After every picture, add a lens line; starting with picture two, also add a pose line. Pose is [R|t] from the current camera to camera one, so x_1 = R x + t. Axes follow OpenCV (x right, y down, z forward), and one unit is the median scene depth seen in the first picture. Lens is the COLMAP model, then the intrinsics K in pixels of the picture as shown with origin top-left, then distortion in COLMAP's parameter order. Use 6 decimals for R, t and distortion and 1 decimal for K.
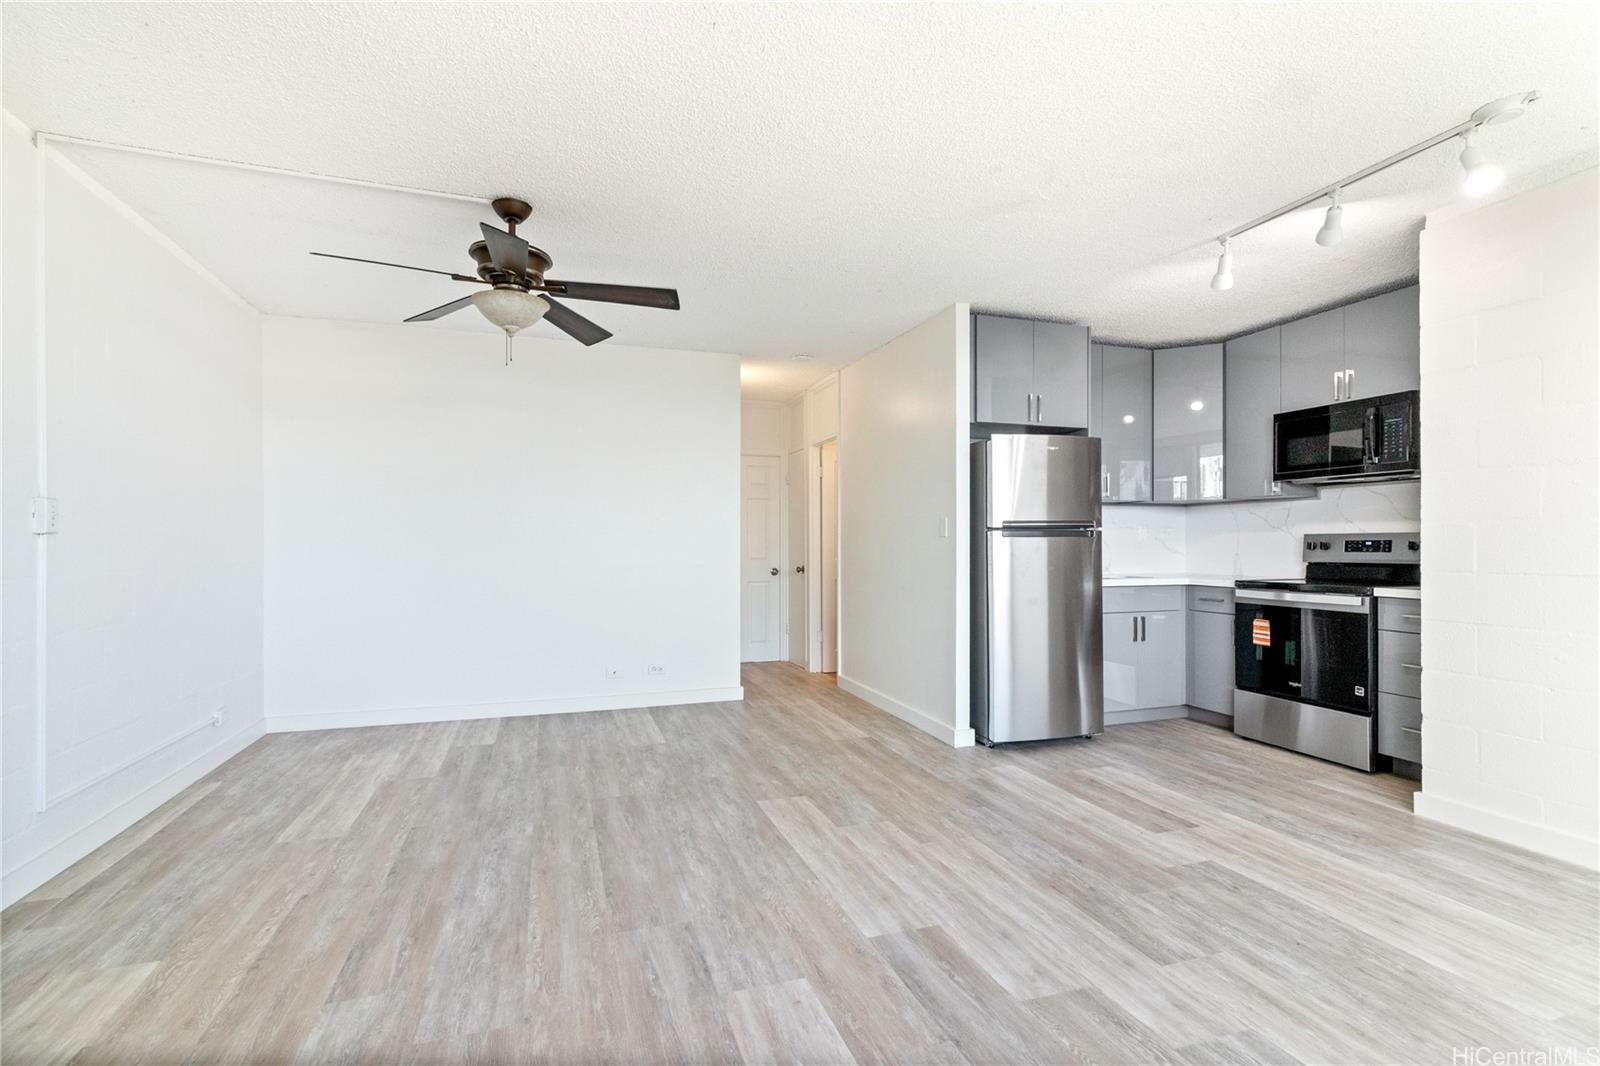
lens RADIAL K [[747.4, 0, 807.9], [0, 747.4, 540.0], [0, 0, 1]] dist [0.004166, 0.000207]
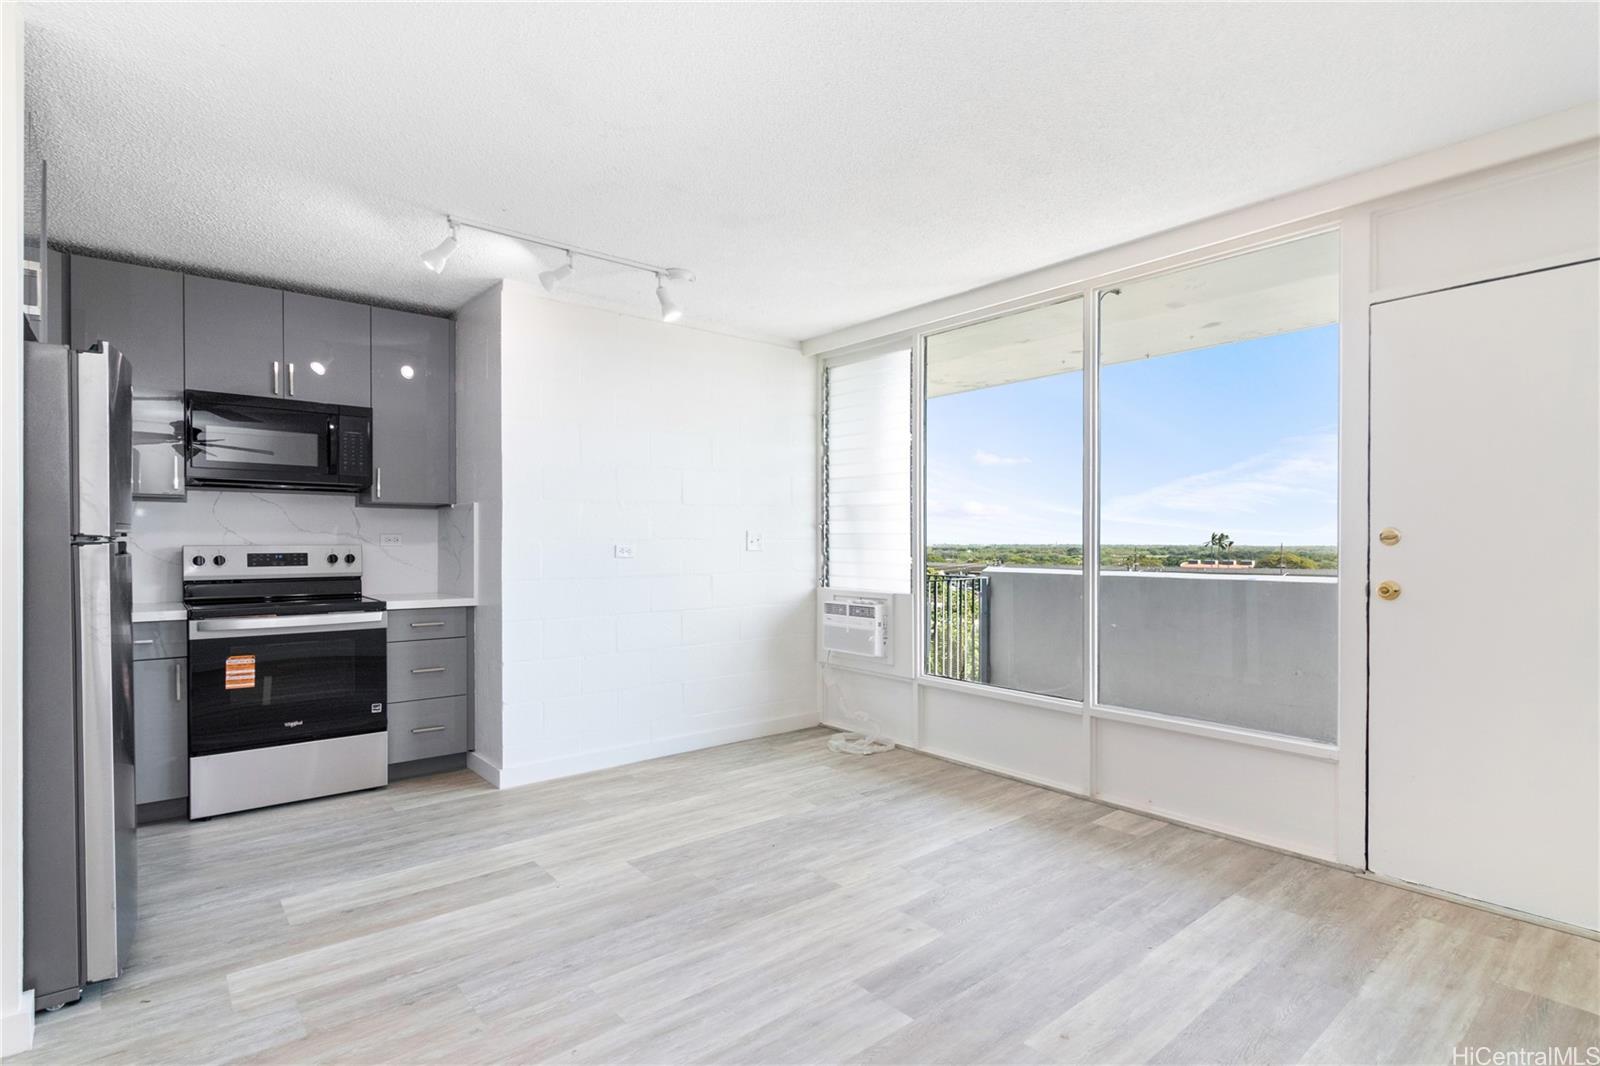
lens RADIAL K [[774.4, 0, 821.8], [0, 774.4, 543.2], [0, 0, 1]] dist [-0.001673, -0.000317]
pose [[-0.357464, -0.000354, 0.933927, -0.379315], [-0.005127, 0.999986, -0.001584, -0.014187], [-0.933913, -0.005354, -0.357461, 0.740458]]
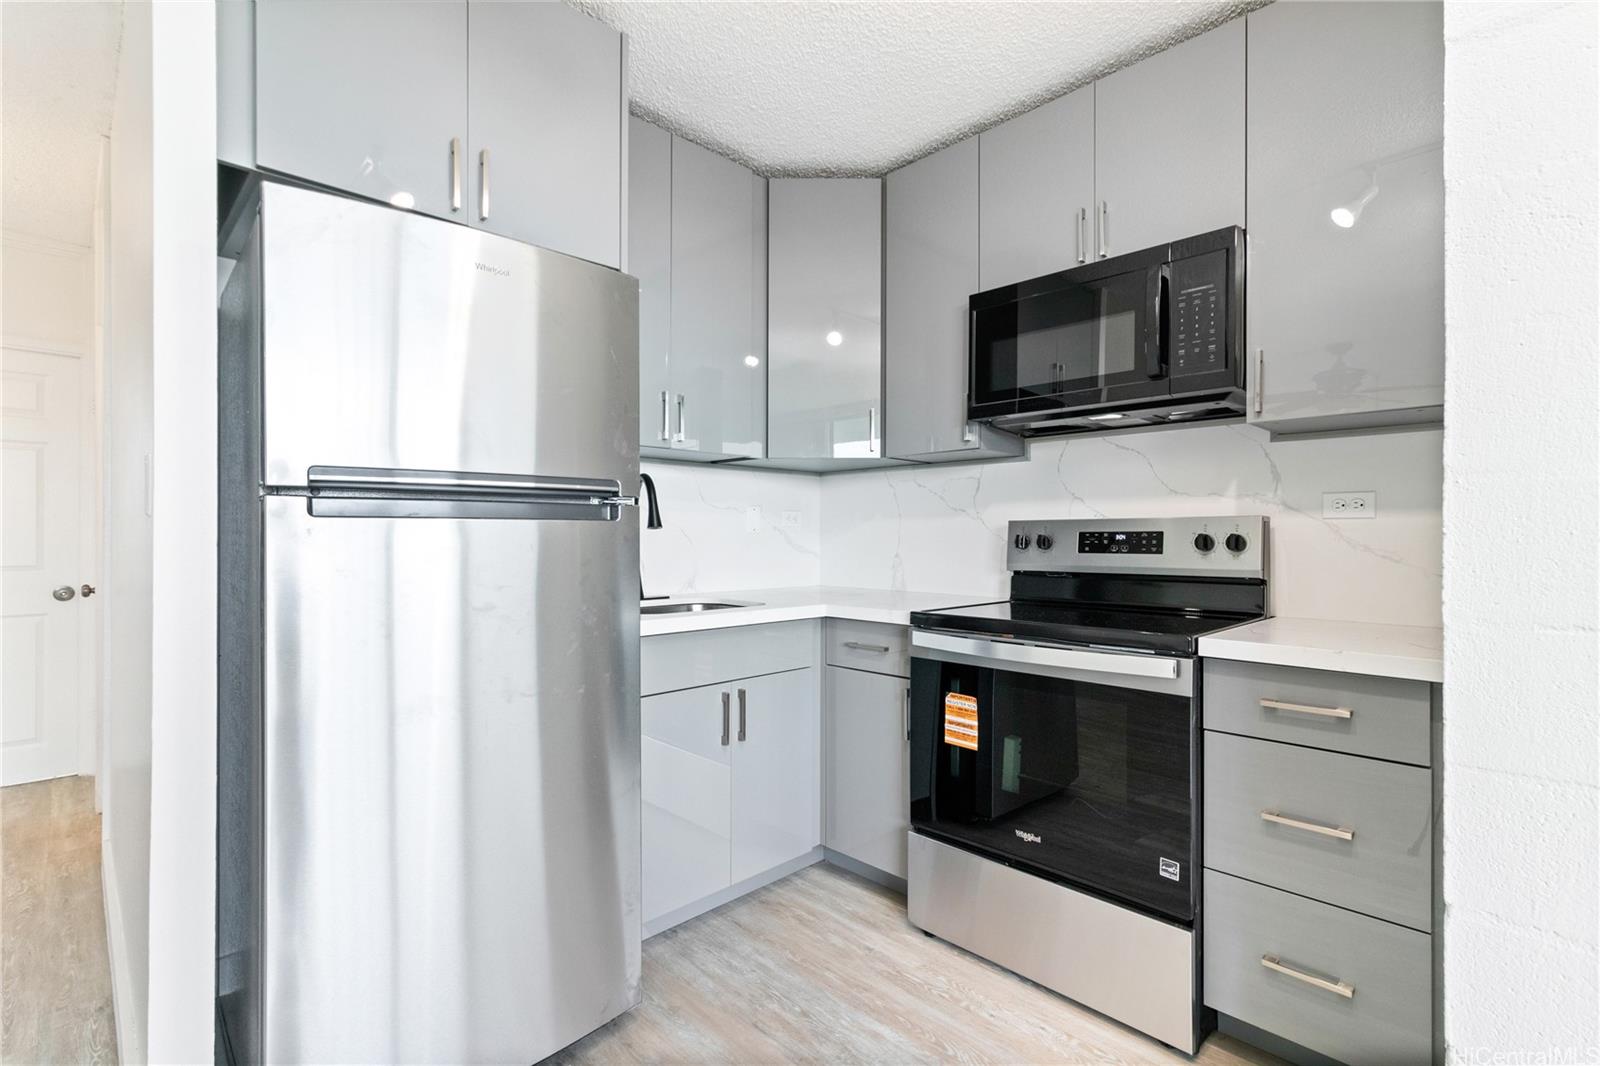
lens RADIAL K [[746.0, 0, 781.5], [0, 746.0, 533.2], [0, 0, 1]] dist [0.001314, 0.000136]
pose [[0.913068, 0.003147, 0.407796, 0.310725], [-0.003585, 0.999994, 0.000309, 0.002188], [-0.407792, -0.001744, 0.913073, 0.623006]]
